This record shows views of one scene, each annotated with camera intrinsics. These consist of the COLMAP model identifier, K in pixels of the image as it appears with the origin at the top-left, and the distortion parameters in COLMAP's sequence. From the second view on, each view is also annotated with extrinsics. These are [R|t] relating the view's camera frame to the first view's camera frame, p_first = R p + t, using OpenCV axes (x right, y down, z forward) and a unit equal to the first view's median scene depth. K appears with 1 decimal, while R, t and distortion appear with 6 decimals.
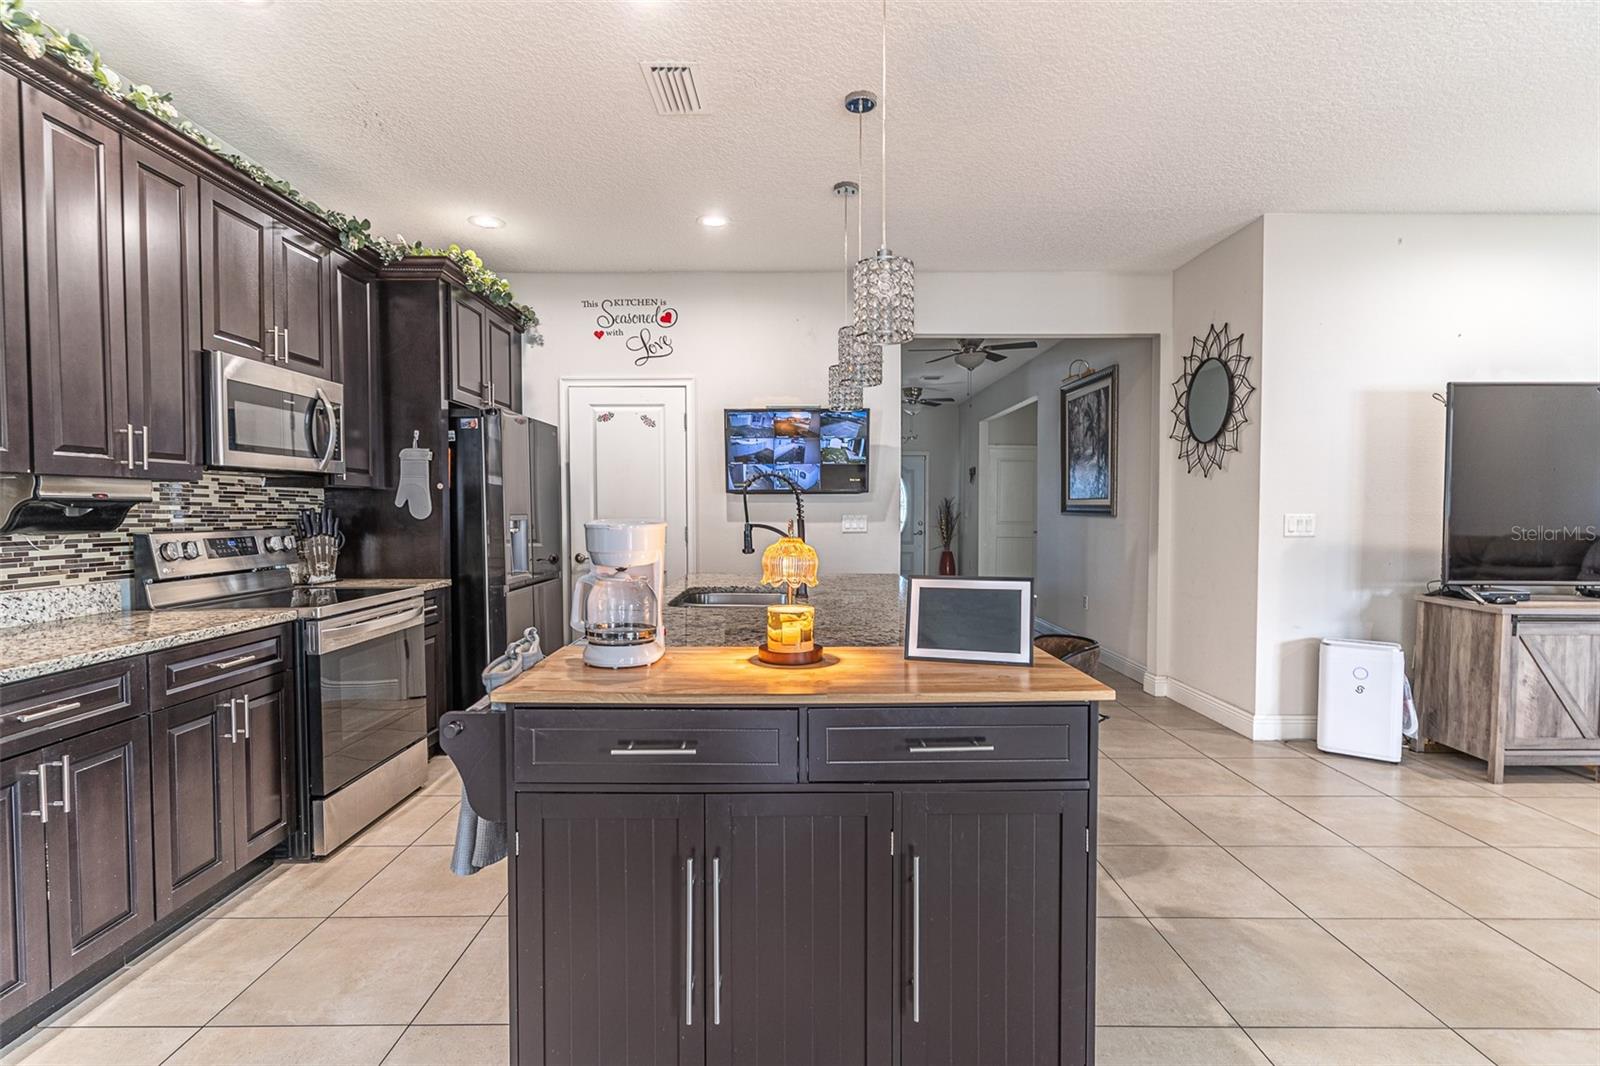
lens RADIAL K [[768.2, 0, 793.6], [0, 768.2, 529.2], [0, 0, 1]] dist [0.004106, -0.002363]
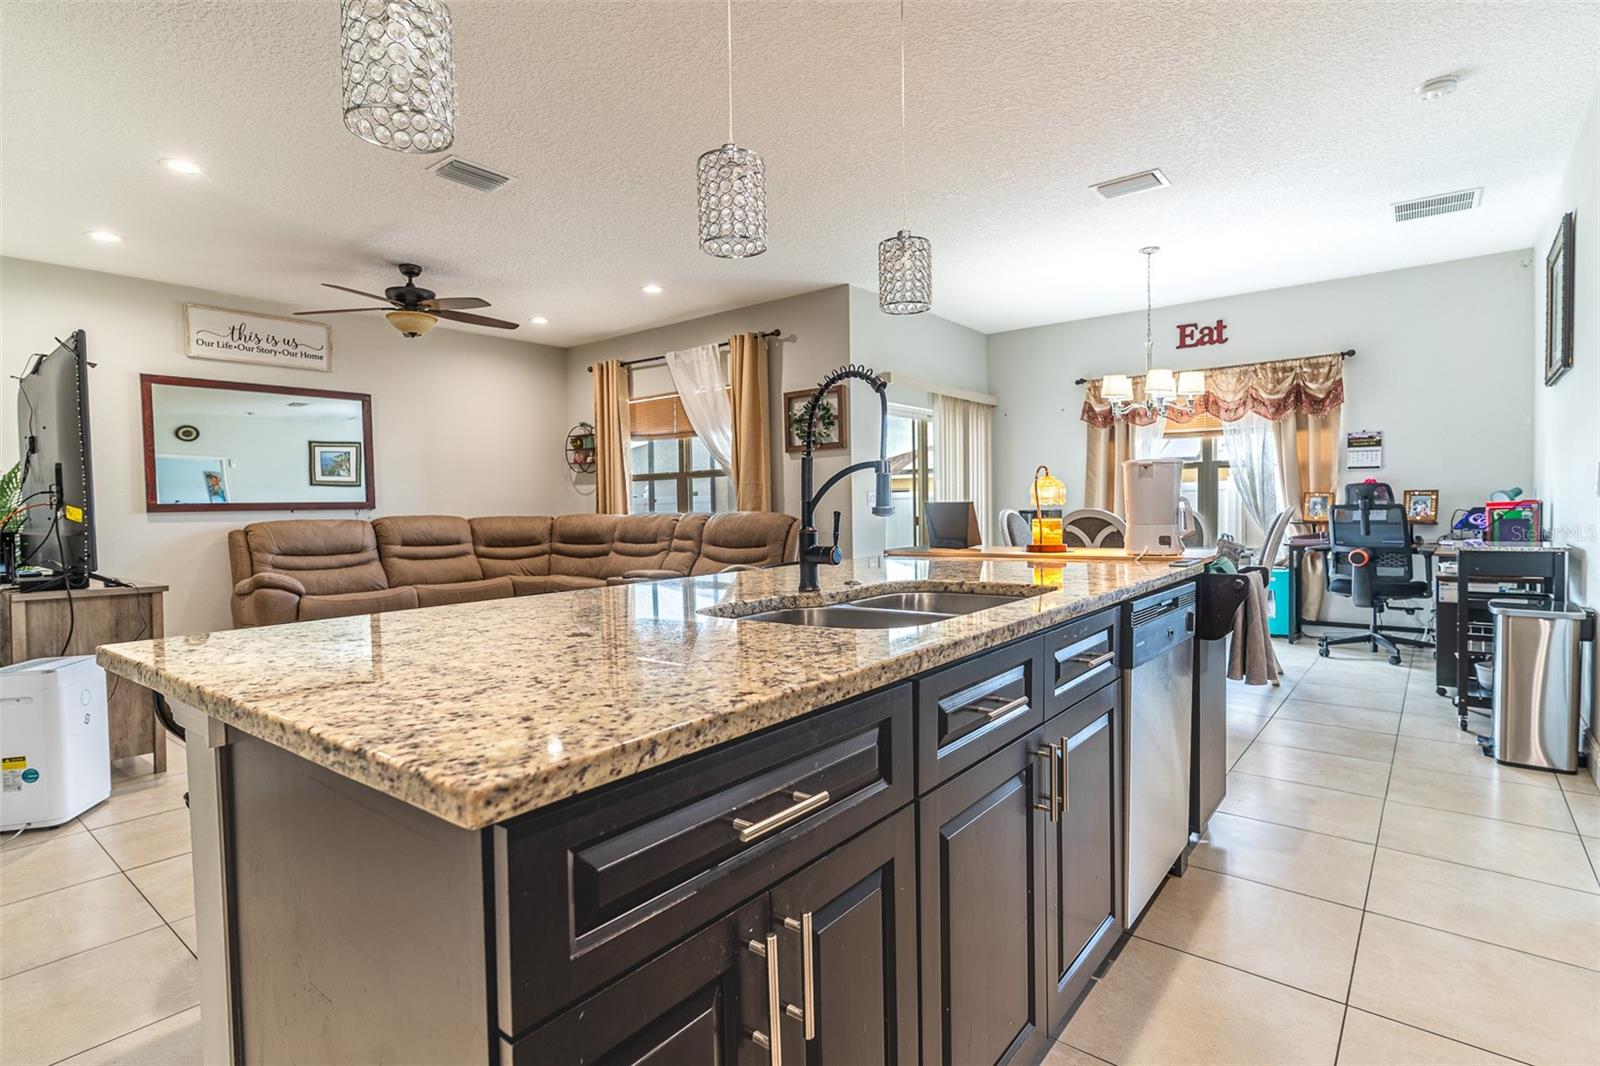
lens RADIAL K [[803.4, 0, 798.7], [0, 803.4, 530.4], [0, 0, 1]] dist [0.000289, 0.001482]
pose [[-0.779364, -0.004930, 0.626553, -0.276039], [0.035792, 0.997986, 0.052374, 0.009024], [-0.625549, 0.063244, -0.777617, 1.109267]]
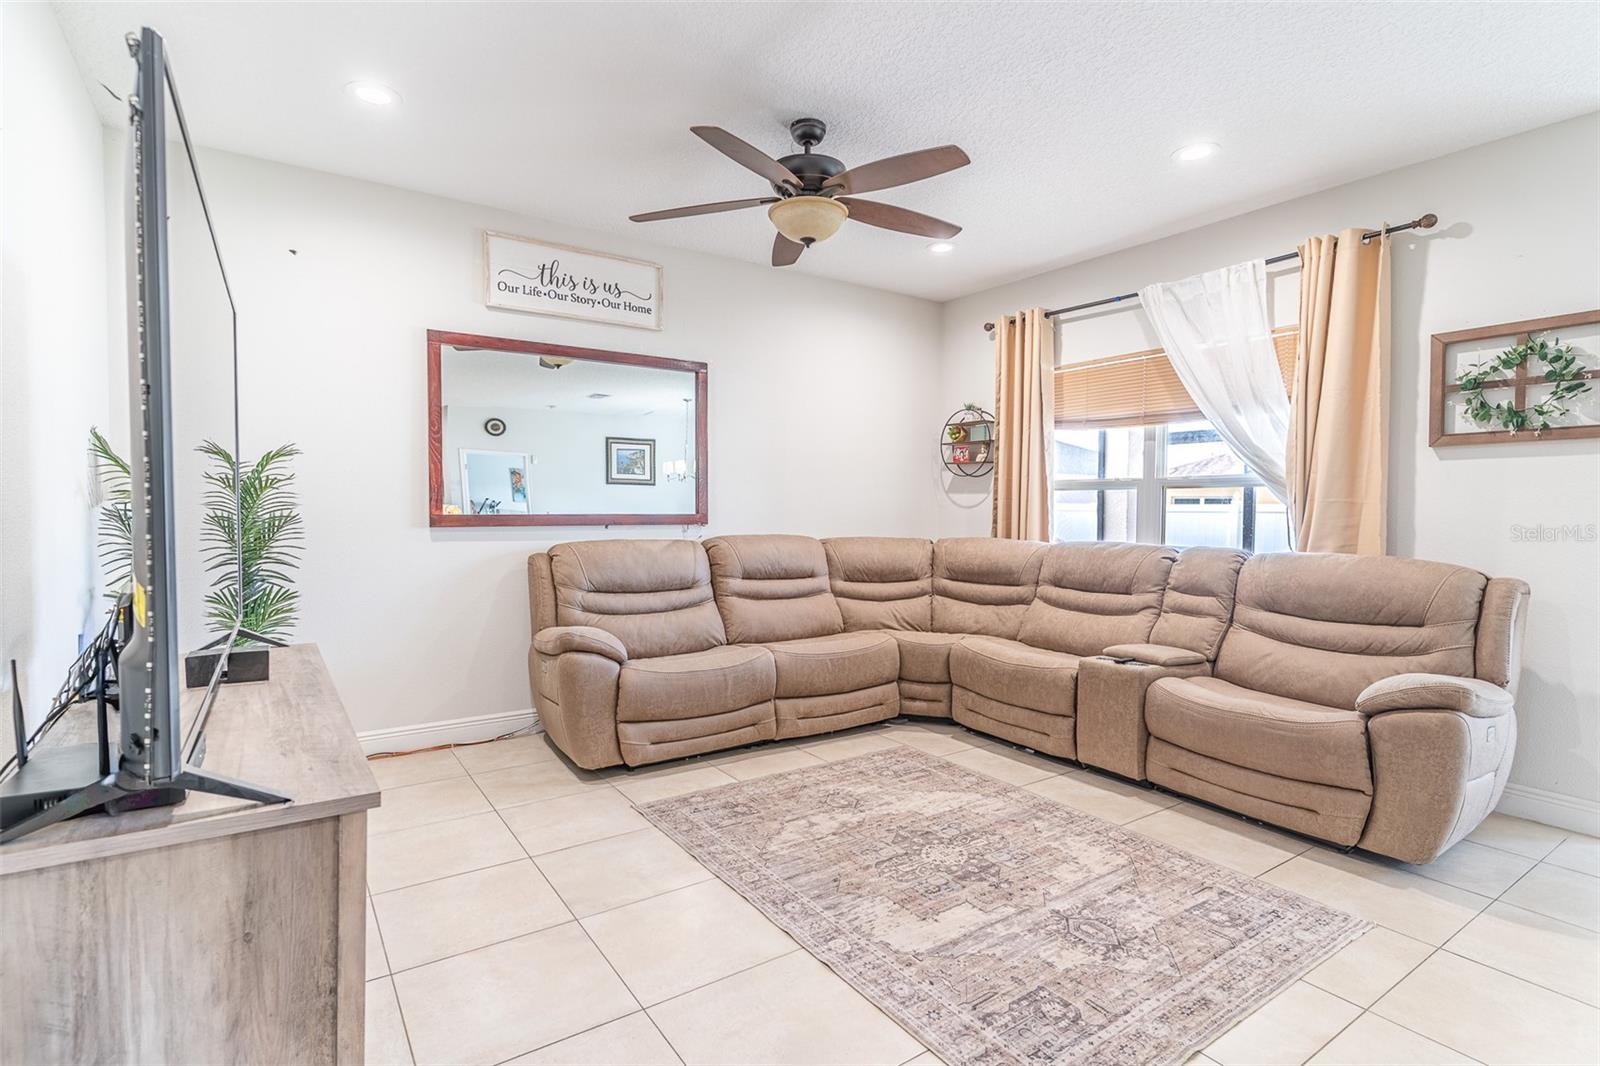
lens RADIAL K [[768.2, 0, 791.6], [0, 768.2, 529.6], [0, 0, 1]] dist [0.004106, -0.002363]
pose [[-0.568102, -0.029720, 0.822422, 0.477017], [0.016372, 0.998742, 0.047401, -0.025123], [-0.822796, 0.040393, -0.566900, 0.892976]]
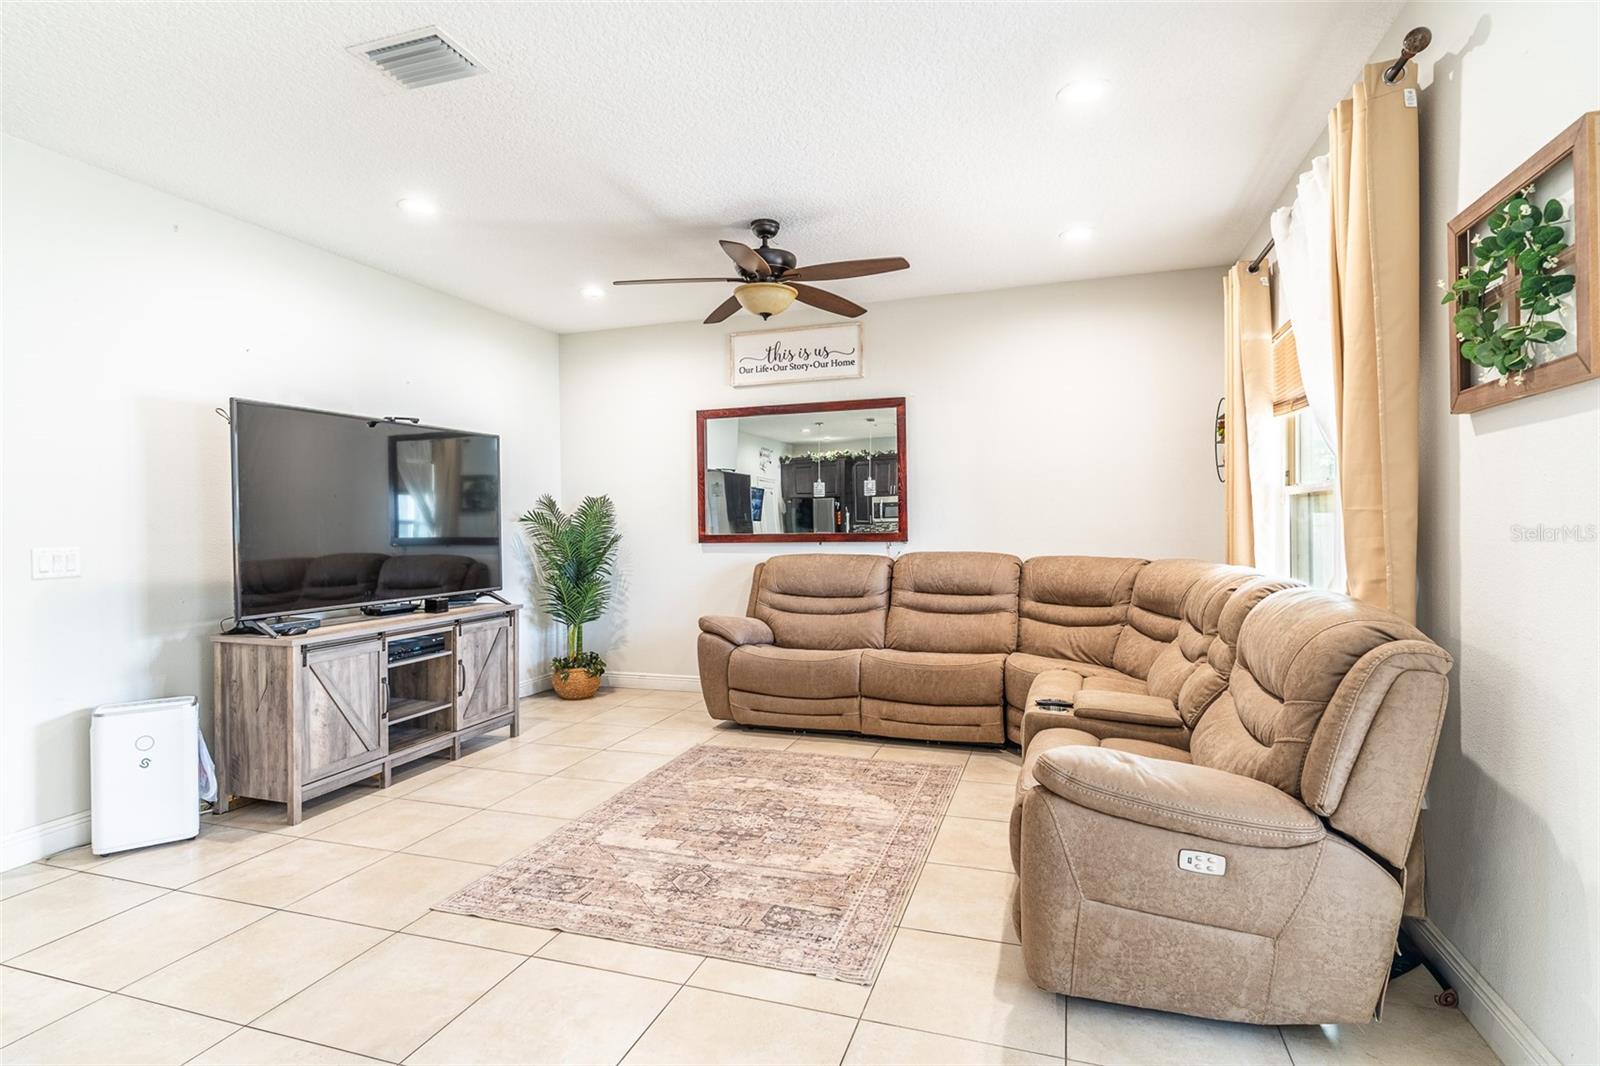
lens RADIAL K [[803.4, 0, 800.8], [0, 803.4, 531.2], [0, 0, 1]] dist [0.000289, 0.001482]
pose [[0.302360, -0.017049, 0.953041, 0.161587], [0.042254, 0.999097, 0.004468, -0.011000], [-0.952257, 0.038919, 0.302808, 0.088306]]
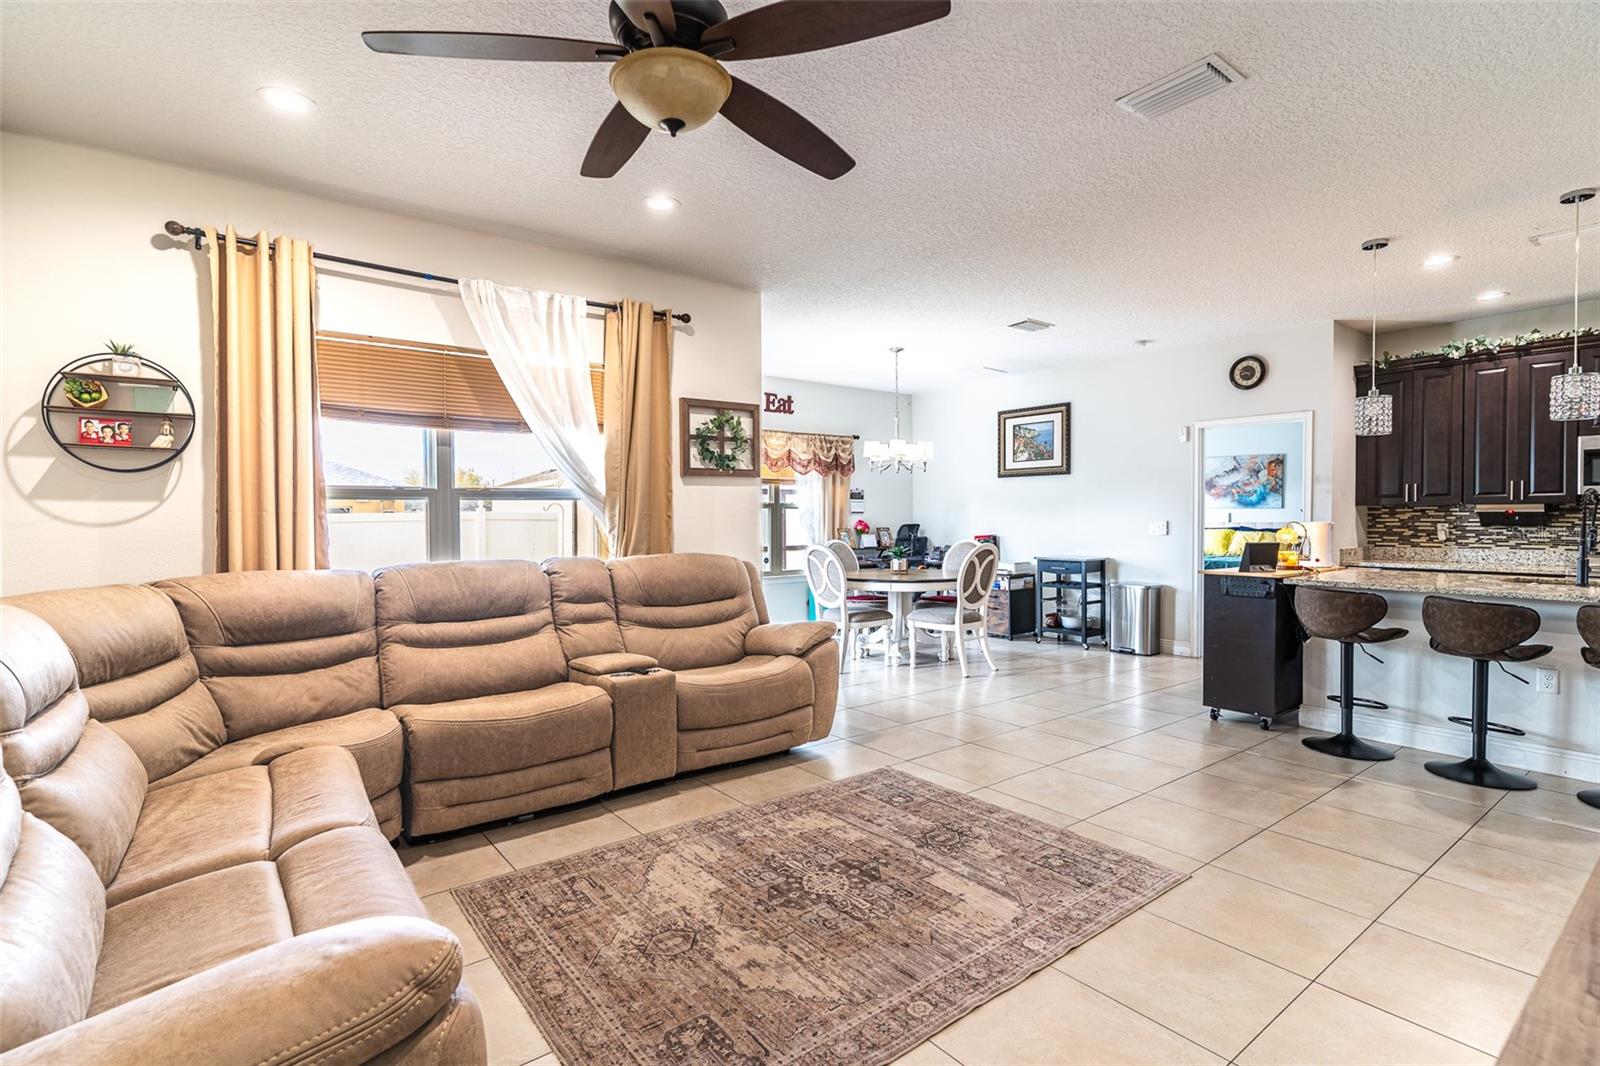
lens RADIAL K [[768.2, 0, 788.2], [0, 768.2, 530.7], [0, 0, 1]] dist [0.004106, -0.002363]
pose [[-0.791637, 0.014881, -0.610810, 1.375264], [-0.013716, 0.999019, 0.042114, -0.031035], [0.610837, 0.041717, -0.790657, 0.894226]]
